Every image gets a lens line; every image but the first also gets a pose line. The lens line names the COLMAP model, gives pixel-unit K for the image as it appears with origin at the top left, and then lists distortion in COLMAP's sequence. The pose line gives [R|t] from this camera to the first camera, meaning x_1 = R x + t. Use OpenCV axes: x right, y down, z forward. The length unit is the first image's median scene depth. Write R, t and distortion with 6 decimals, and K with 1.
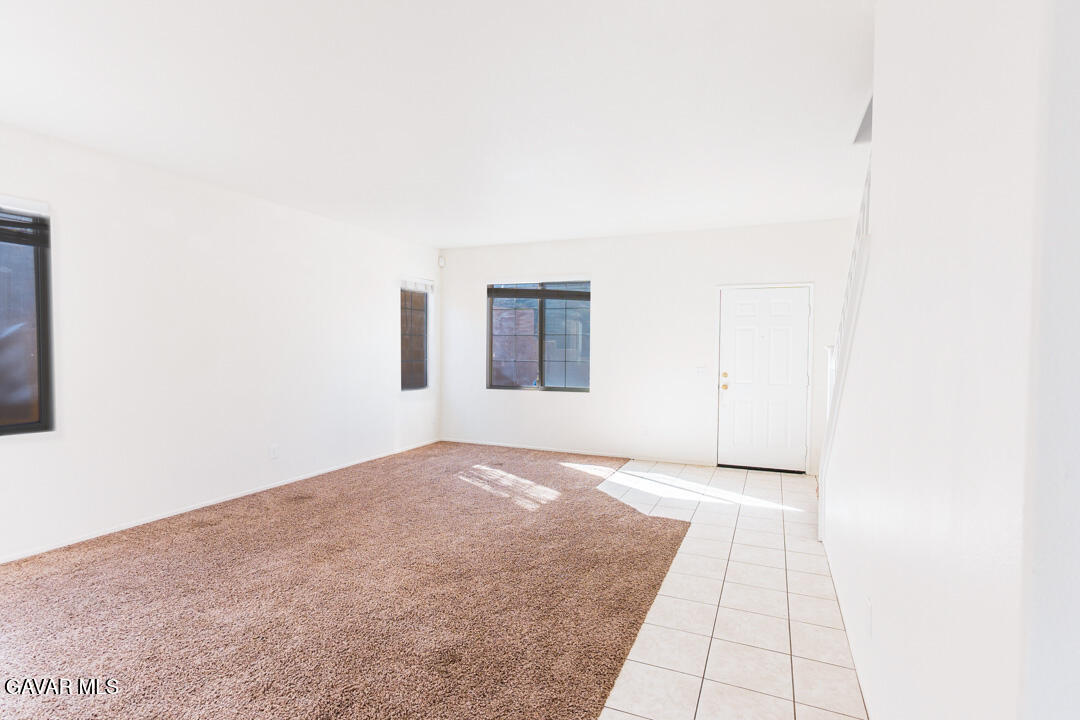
lens RADIAL K [[507.4, 0, 554.8], [0, 507.4, 358.8], [0, 0, 1]] dist [-0.011534, 0.011531]
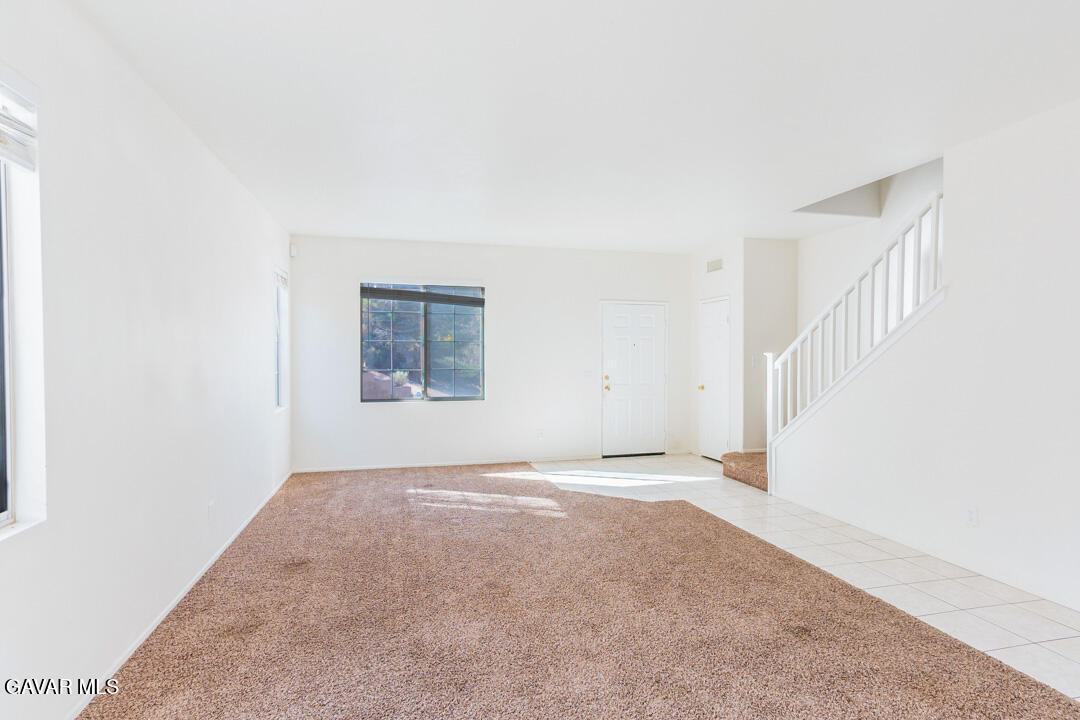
lens RADIAL K [[507.4, 0, 554.8], [0, 507.4, 358.8], [0, 0, 1]] dist [-0.011534, 0.011531]
pose [[0.811491, -0.013216, 0.584215, -0.430246], [0.020600, 0.999770, -0.005997, -0.006326], [-0.584001, 0.016901, 0.811577, 0.128987]]
